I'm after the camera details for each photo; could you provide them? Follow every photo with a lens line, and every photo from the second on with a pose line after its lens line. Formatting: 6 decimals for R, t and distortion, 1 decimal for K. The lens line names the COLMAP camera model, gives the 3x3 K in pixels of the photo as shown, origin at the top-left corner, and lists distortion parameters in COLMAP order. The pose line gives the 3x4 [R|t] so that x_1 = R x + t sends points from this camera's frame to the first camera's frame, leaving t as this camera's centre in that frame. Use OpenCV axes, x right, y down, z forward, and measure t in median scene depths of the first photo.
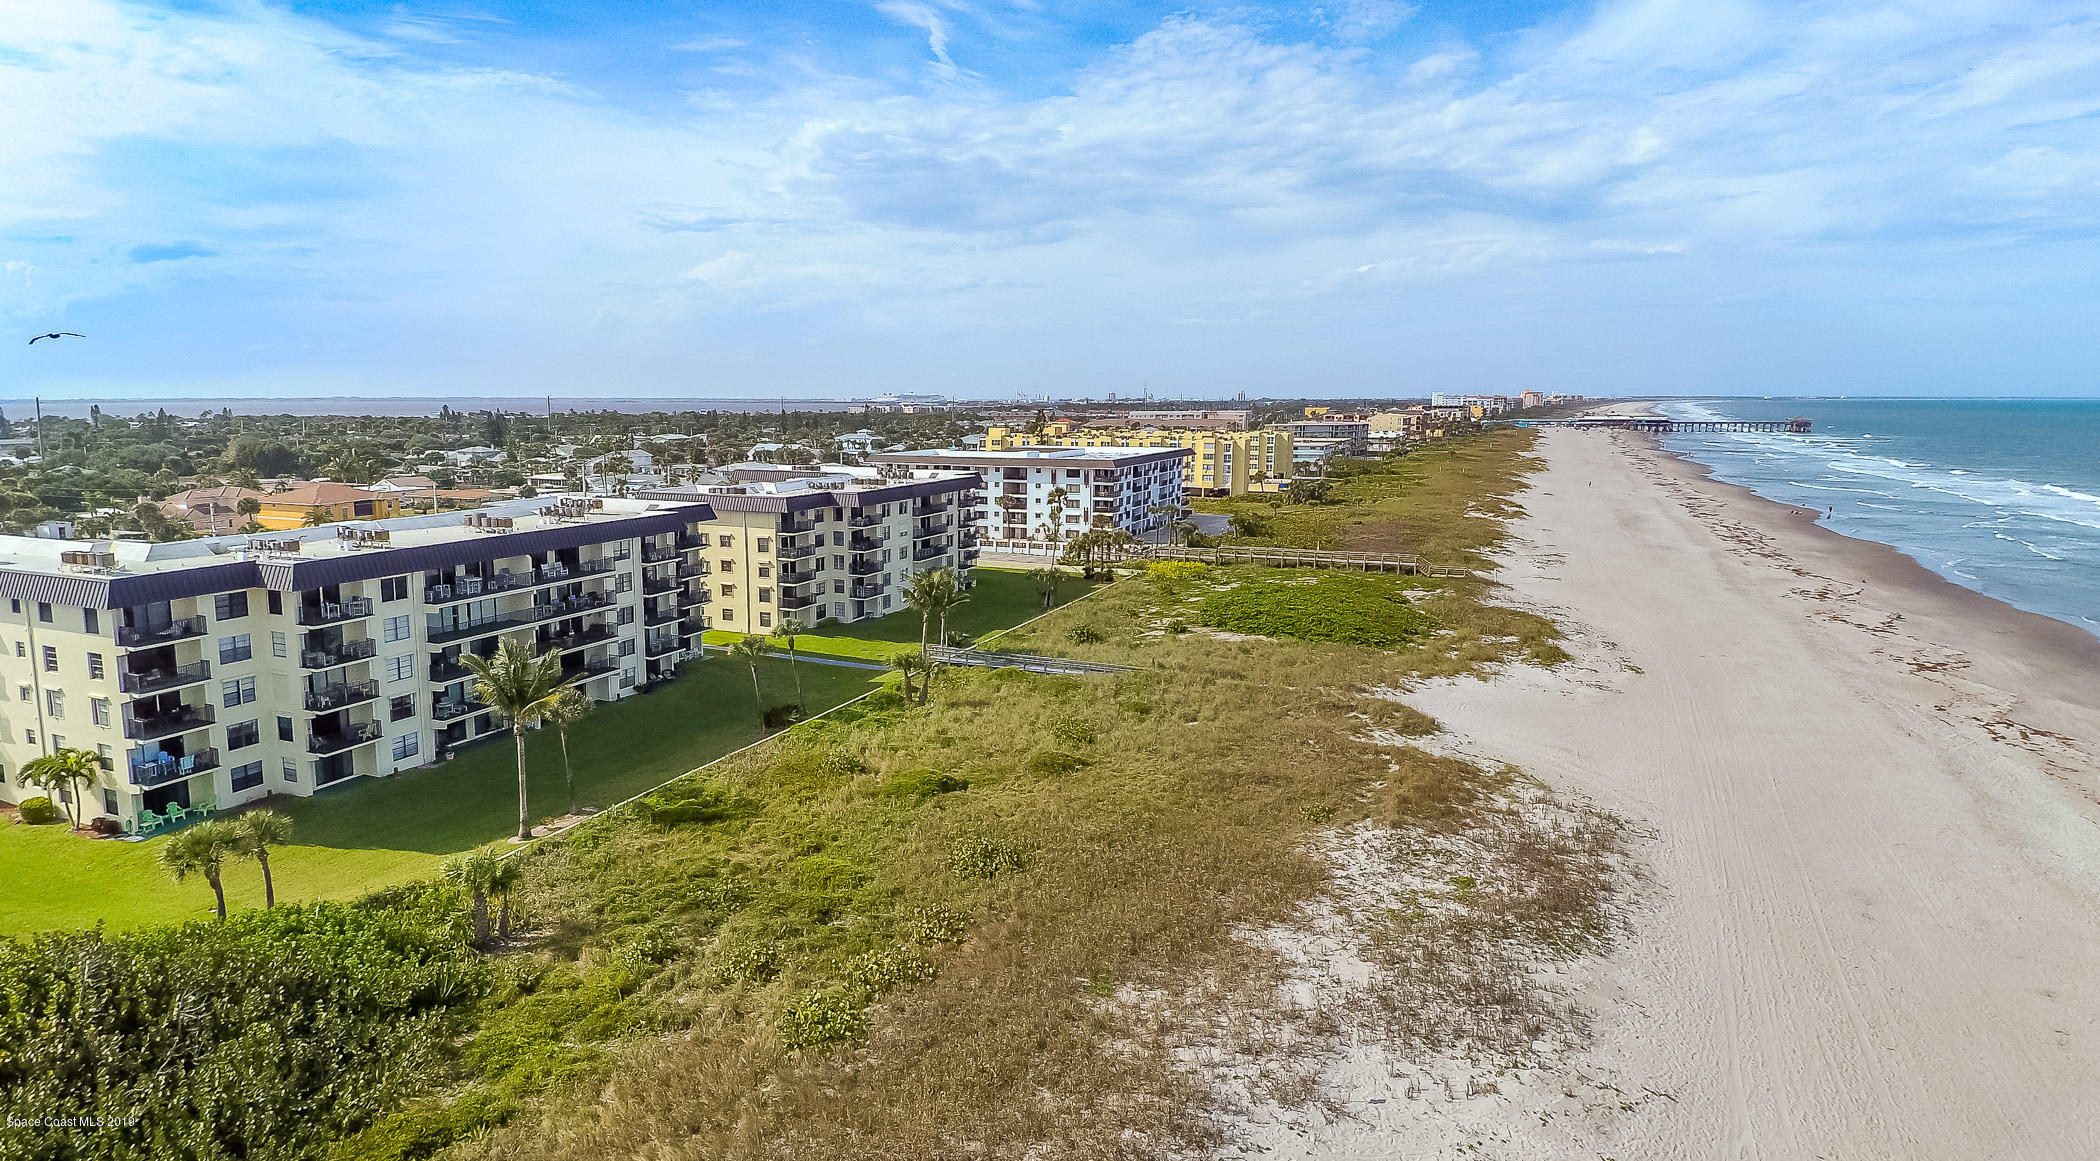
lens RADIAL K [[1125.5, 0, 1024.6], [0, 1125.5, 532.4], [0, 0, 1]] dist [0.022281, -0.018302]
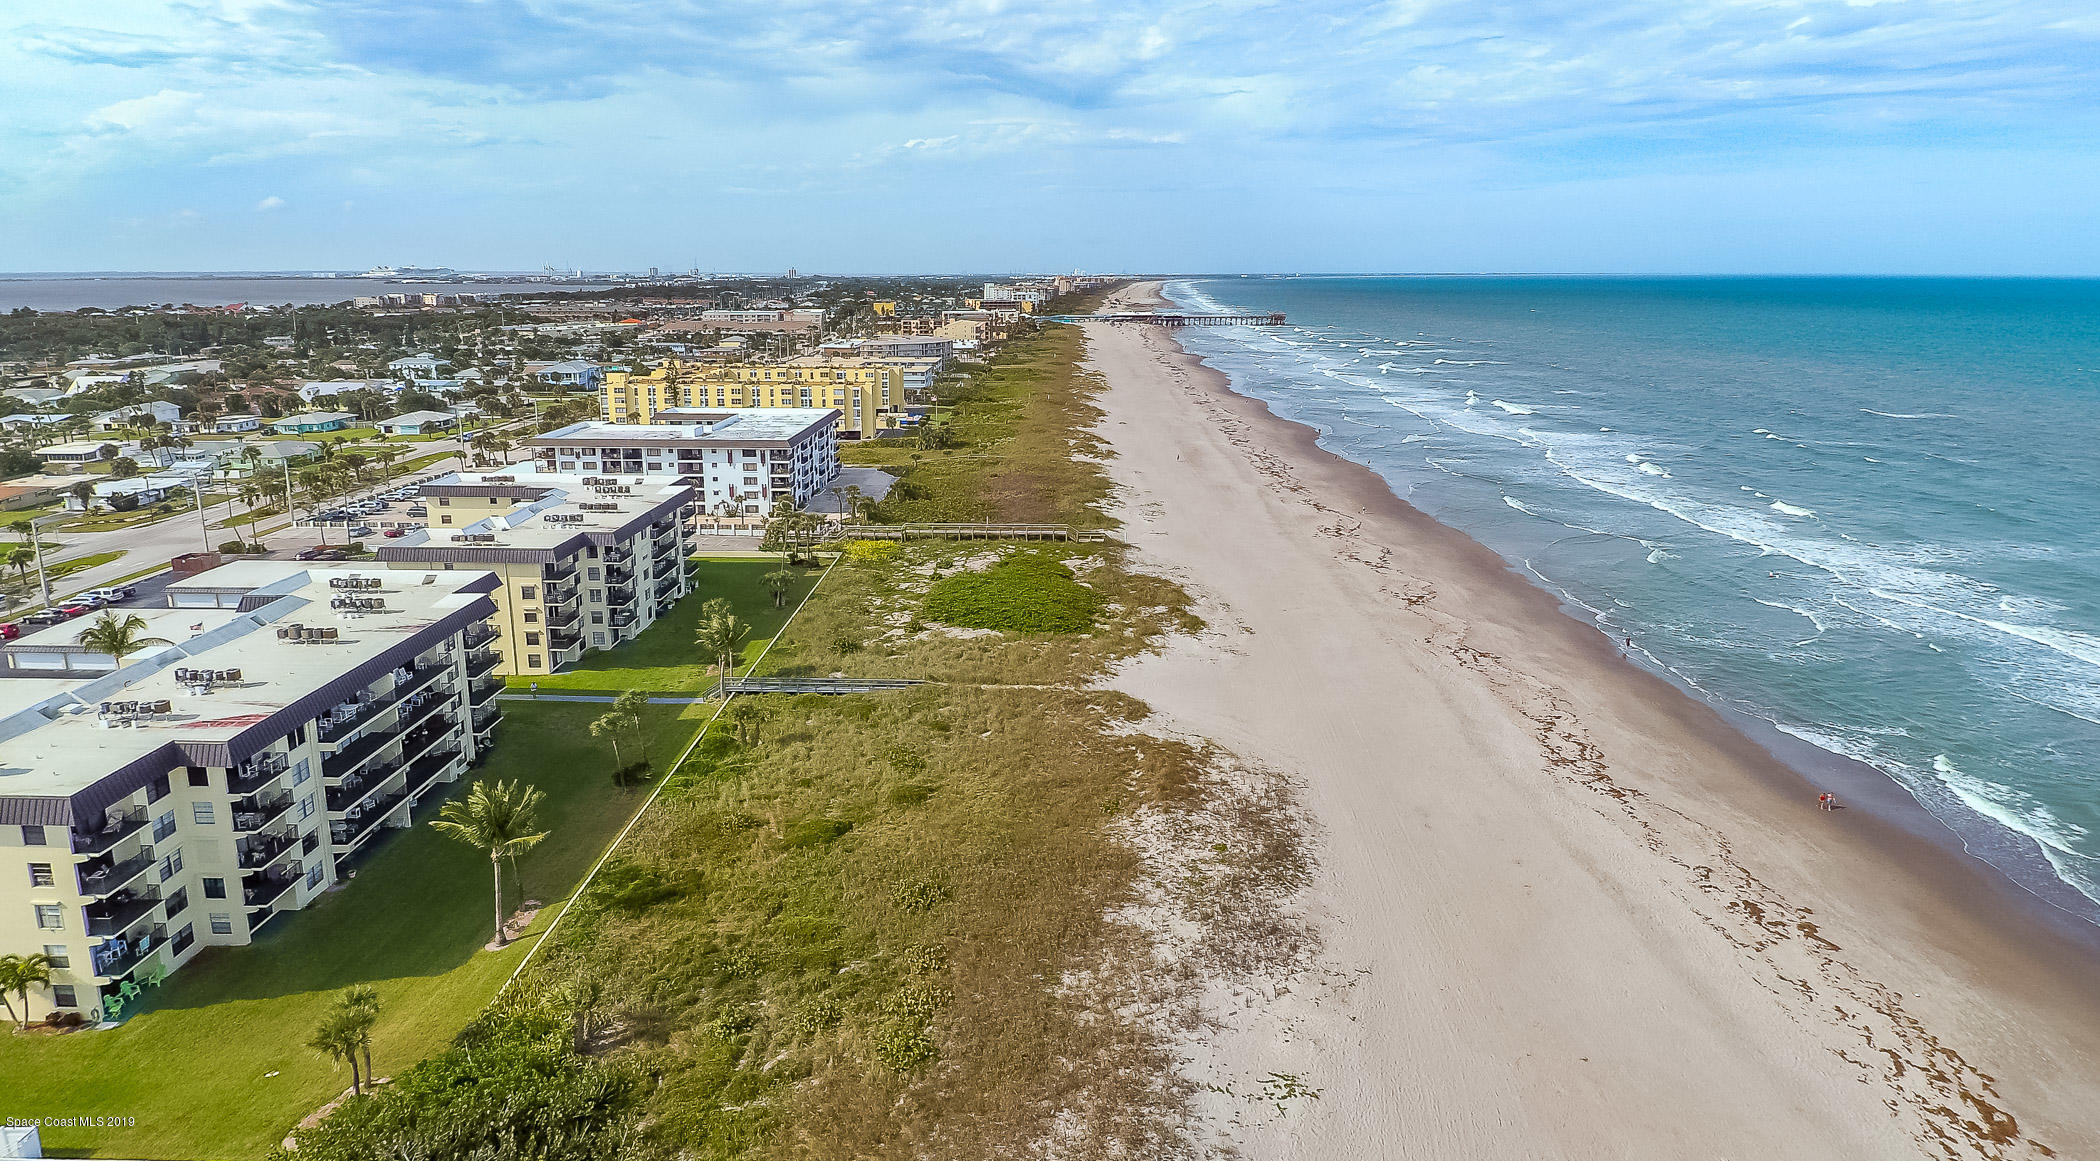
lens RADIAL K [[1125.5, 0, 1042.5], [0, 1125.5, 574.1], [0, 0, 1]] dist [0.022281, -0.018302]
pose [[0.919334, -0.082597, 0.384710, -0.278153], [0.026819, 0.988599, 0.148164, -0.207151], [-0.392562, -0.125895, 0.911068, -0.177664]]
